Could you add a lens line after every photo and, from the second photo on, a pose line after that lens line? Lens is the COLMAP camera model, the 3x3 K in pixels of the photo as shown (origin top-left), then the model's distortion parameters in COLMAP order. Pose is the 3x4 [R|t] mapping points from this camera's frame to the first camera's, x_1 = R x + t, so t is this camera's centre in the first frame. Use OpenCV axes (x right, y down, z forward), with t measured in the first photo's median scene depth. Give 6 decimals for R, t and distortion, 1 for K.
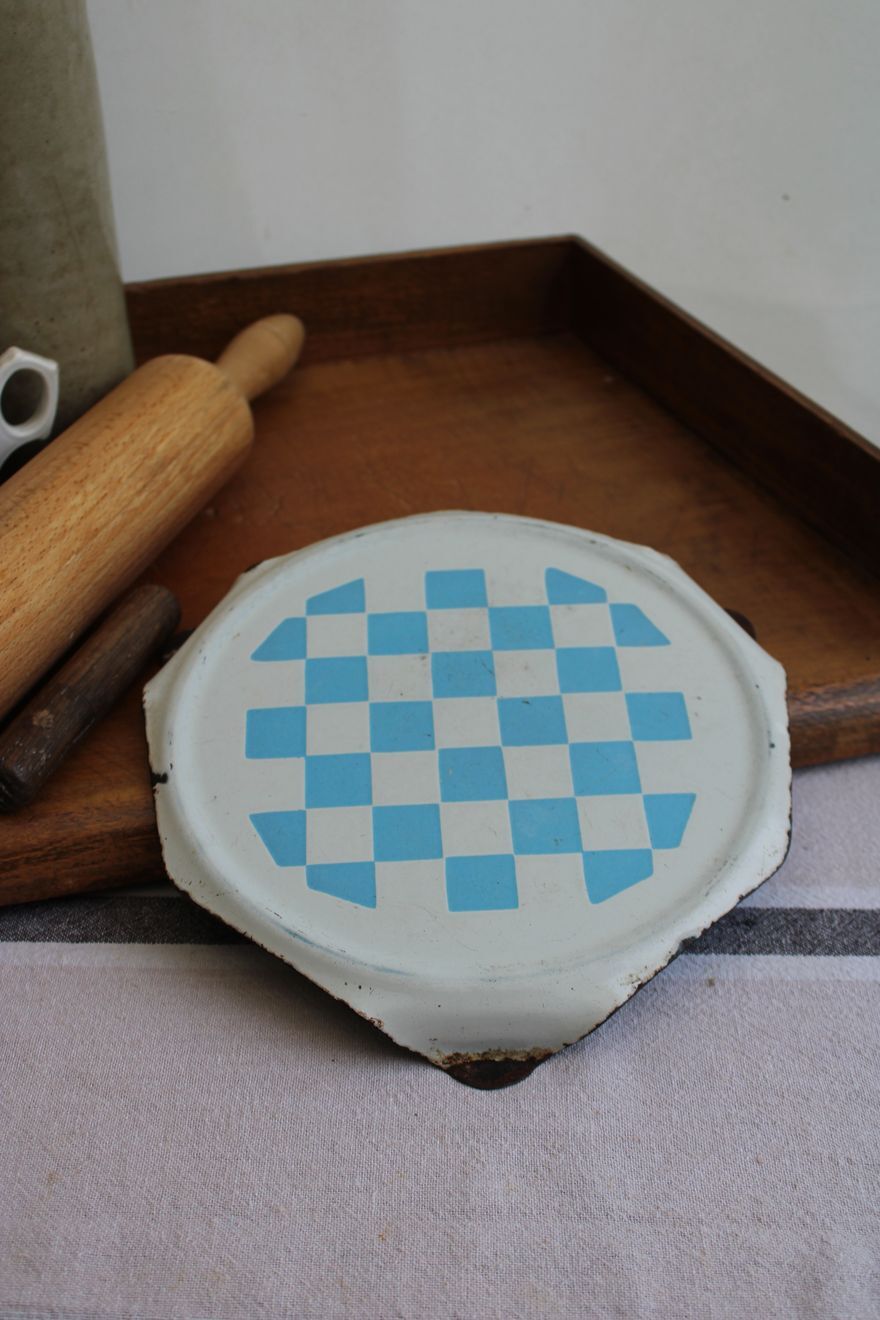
lens RADIAL K [[1619.8, 0, 430.5], [0, 1619.8, 660.5], [0, 0, 1]] dist [-0.121157, 0.258097]
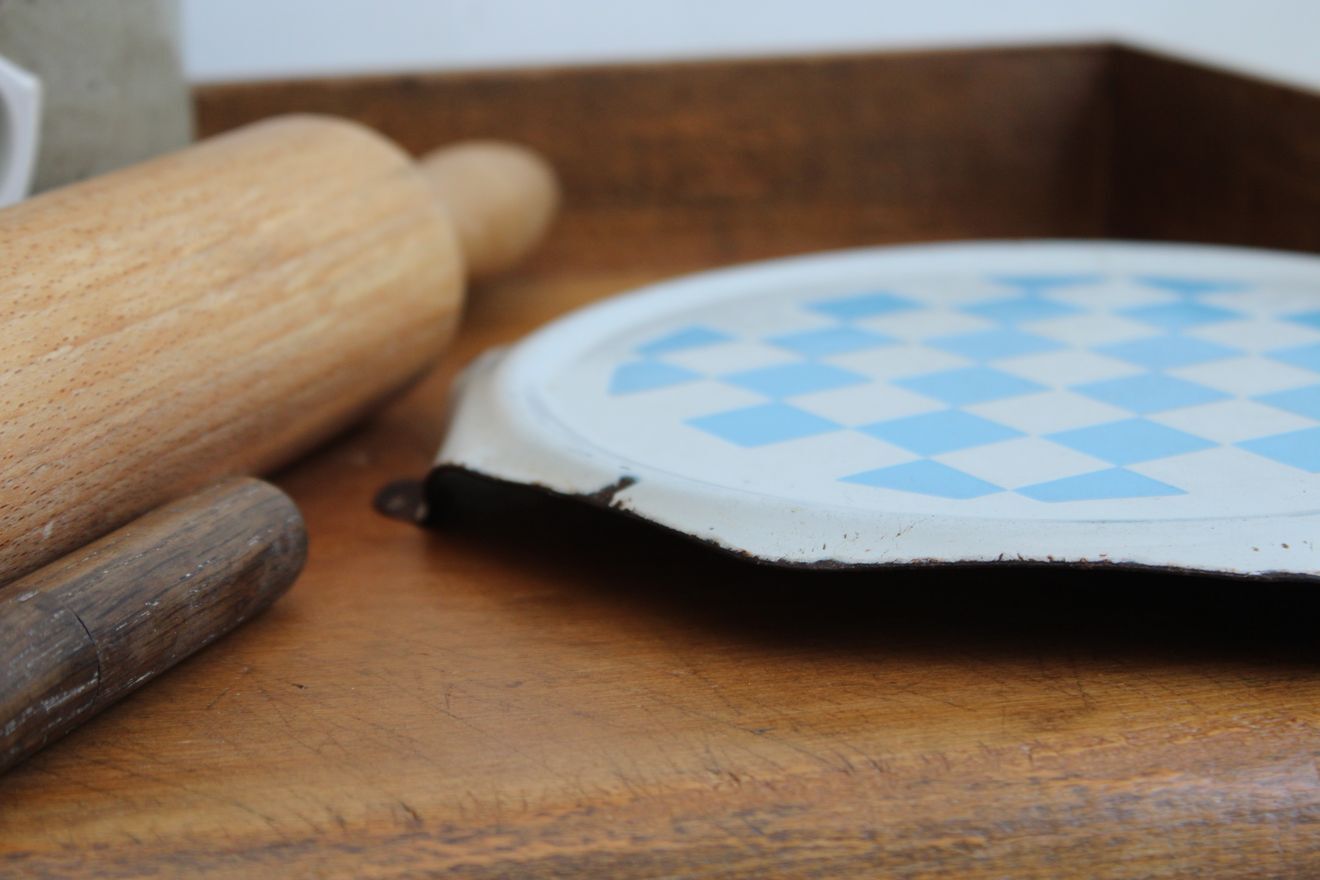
lens RADIAL K [[3091.7, 0, 660.0], [0, 3091.7, 440.0], [0, 0, 1]] dist [0.066880, 0.318037]
pose [[0.999991, 0.002399, 0.003546, -0.068443], [-0.001012, 0.937227, -0.348719, 0.238182], [-0.004160, 0.348712, 0.937221, 0.244953]]
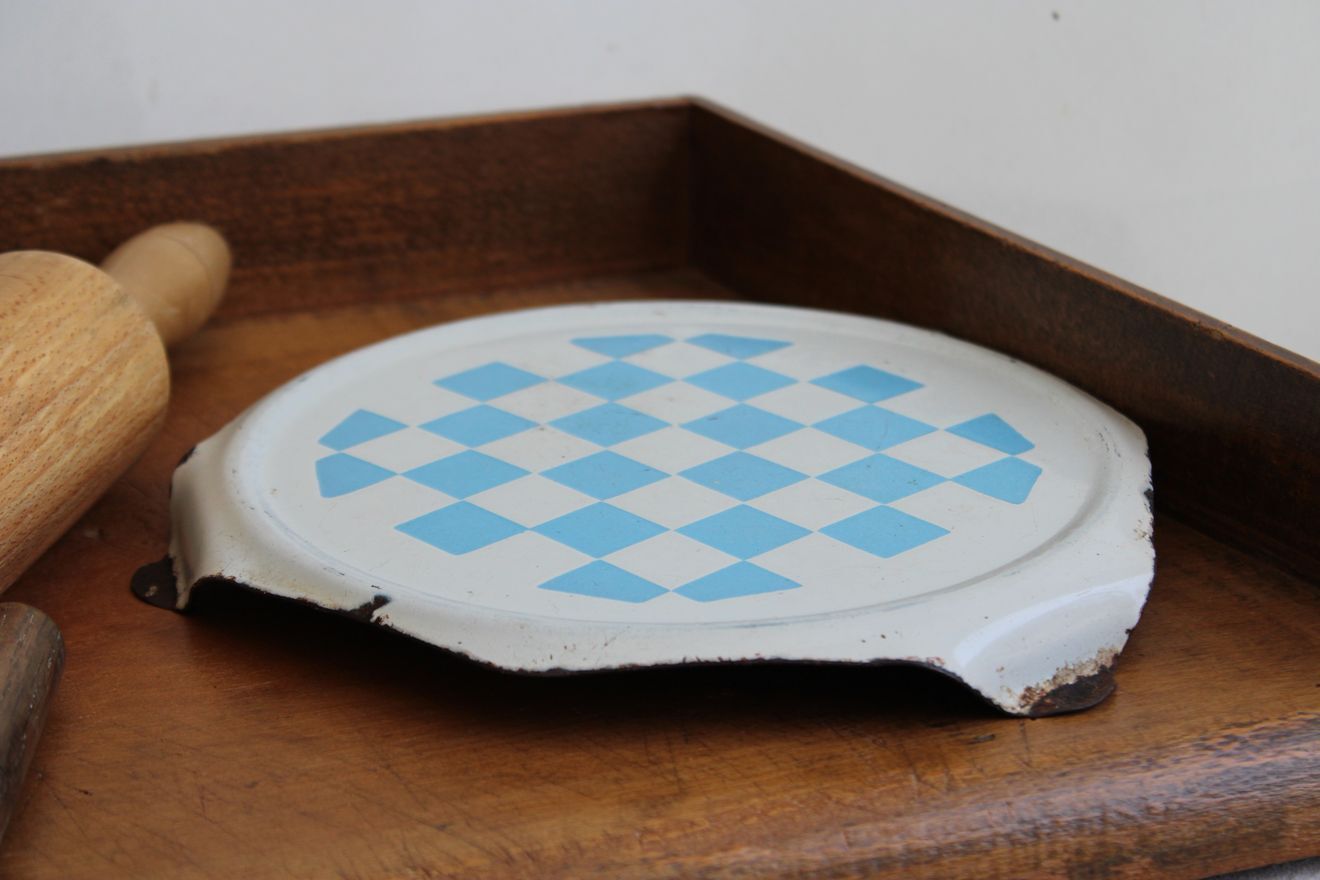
lens RADIAL K [[3091.7, 0, 660.0], [0, 3091.7, 440.0], [0, 0, 1]] dist [0.066880, 0.318037]
pose [[0.990448, -0.024891, 0.135619, -0.104867], [0.057992, 0.967546, -0.245950, 0.174280], [-0.125096, 0.251466, 0.959748, -0.039526]]
